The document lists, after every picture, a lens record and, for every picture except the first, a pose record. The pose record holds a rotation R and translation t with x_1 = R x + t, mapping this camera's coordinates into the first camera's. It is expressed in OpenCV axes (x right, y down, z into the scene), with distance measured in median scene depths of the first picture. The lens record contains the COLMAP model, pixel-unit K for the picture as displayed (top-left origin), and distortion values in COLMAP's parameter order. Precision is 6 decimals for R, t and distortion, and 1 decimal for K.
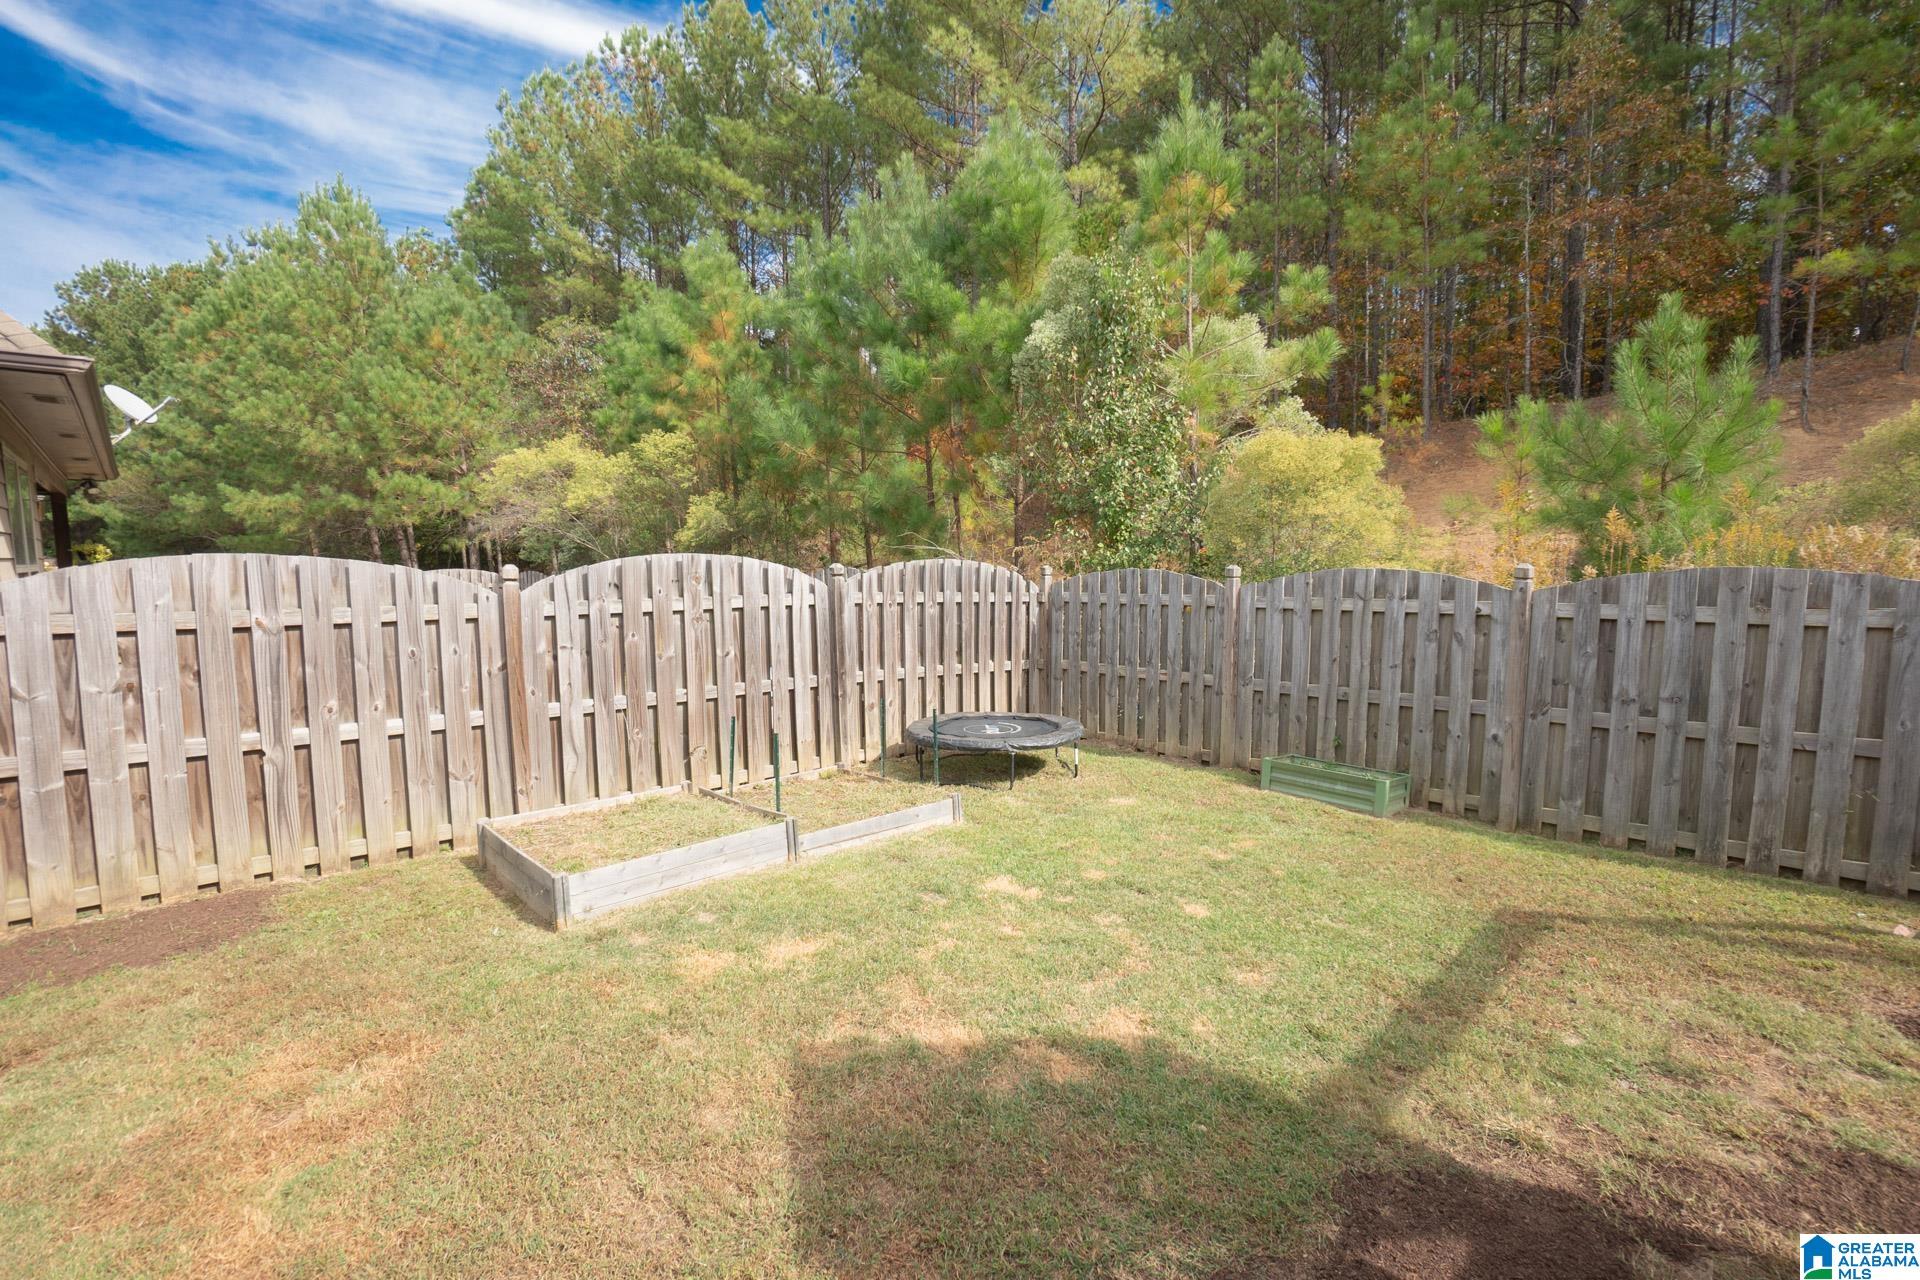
lens RADIAL K [[845.2, 0, 975.9], [0, 845.2, 638.3], [0, 0, 1]] dist [-0.045757, 0.004749]
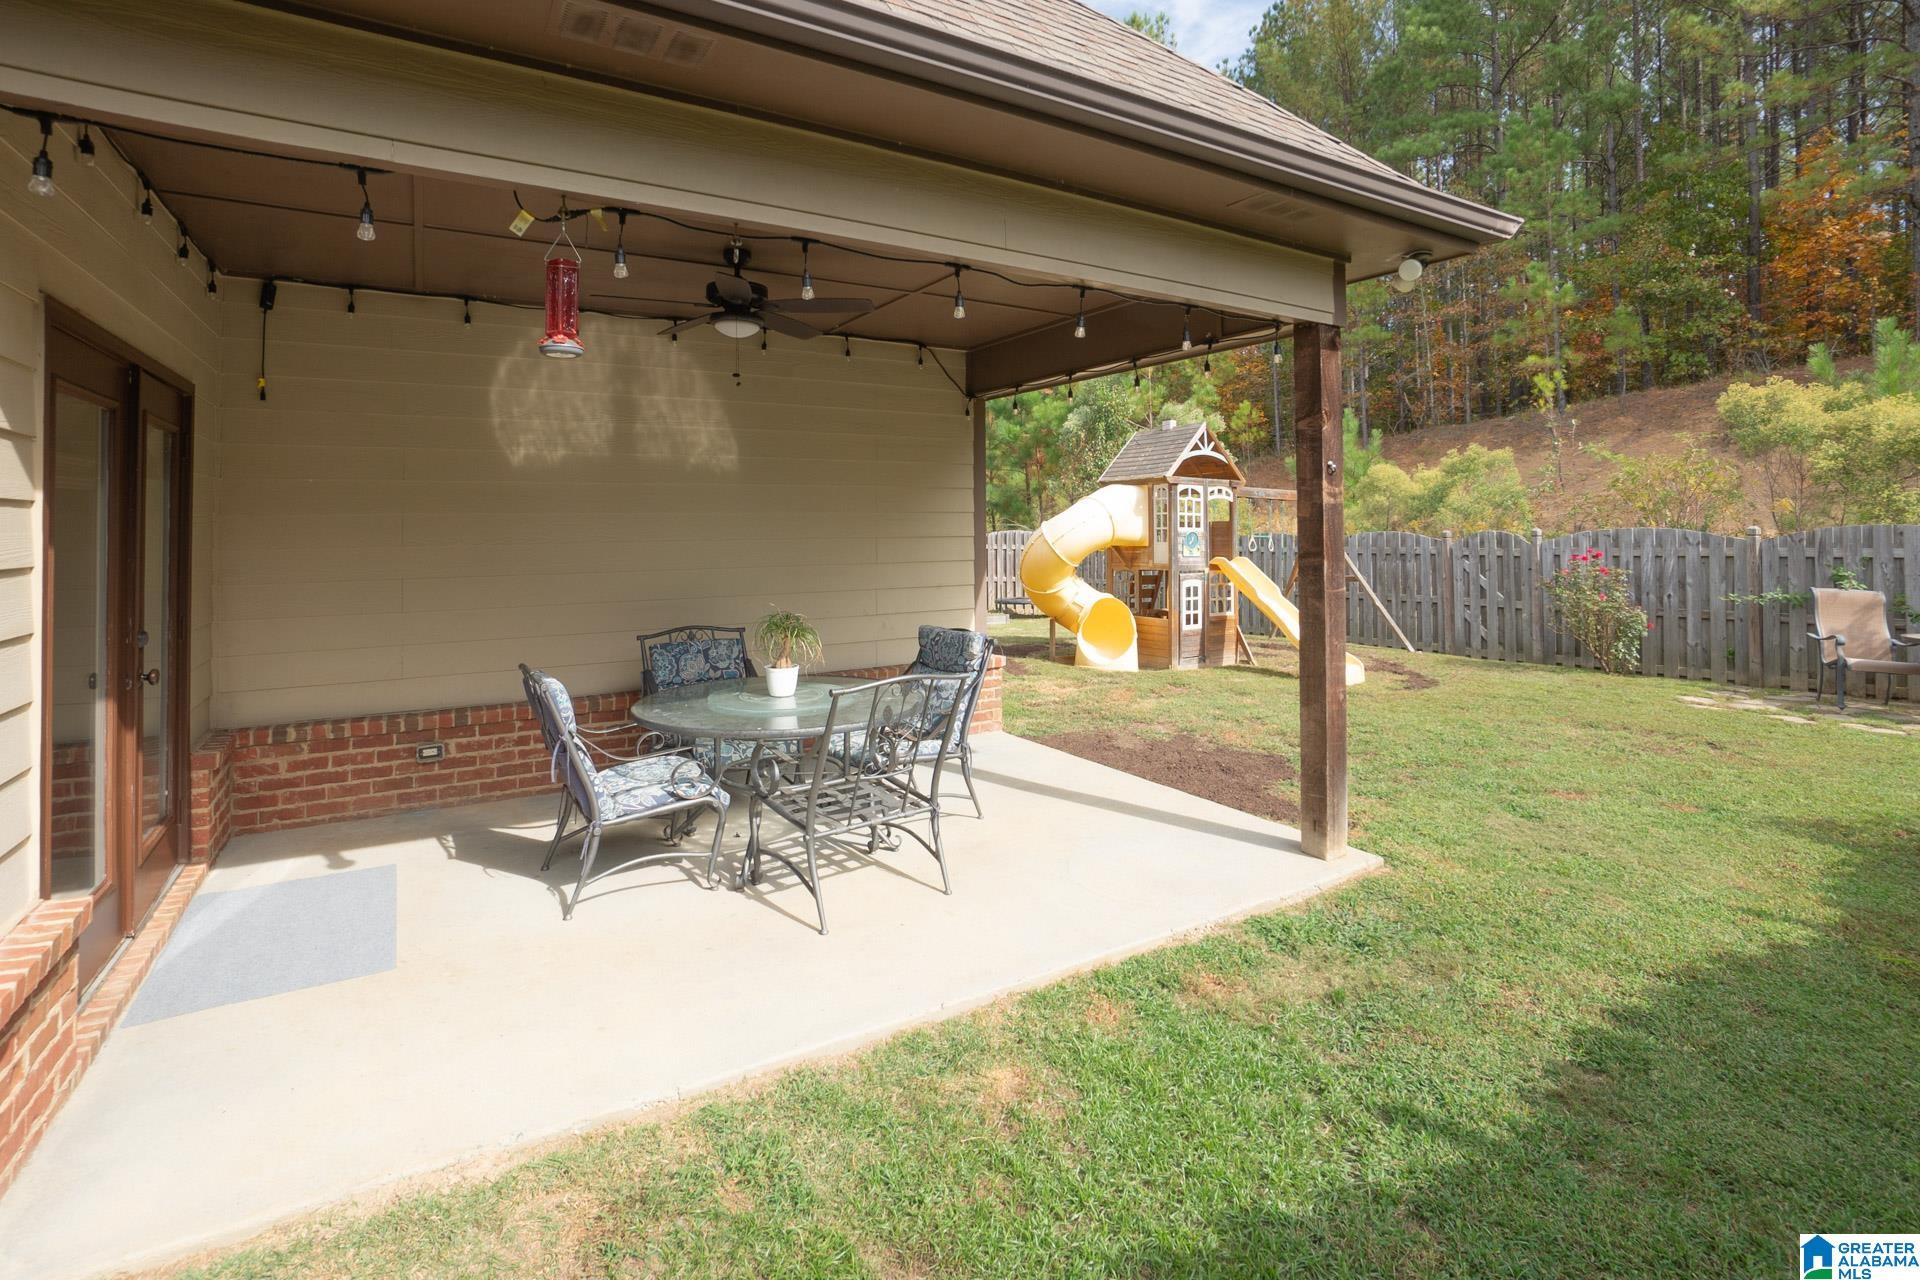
lens RADIAL K [[885.4, 0, 992.3], [0, 885.4, 507.2], [0, 0, 1]] dist [-0.011413, 0.002269]
pose [[0.987091, 0.000421, -0.160158, 0.094522], [-0.019332, 0.992998, -0.116537, 0.041526], [0.158988, 0.118129, 0.980188, -0.456152]]
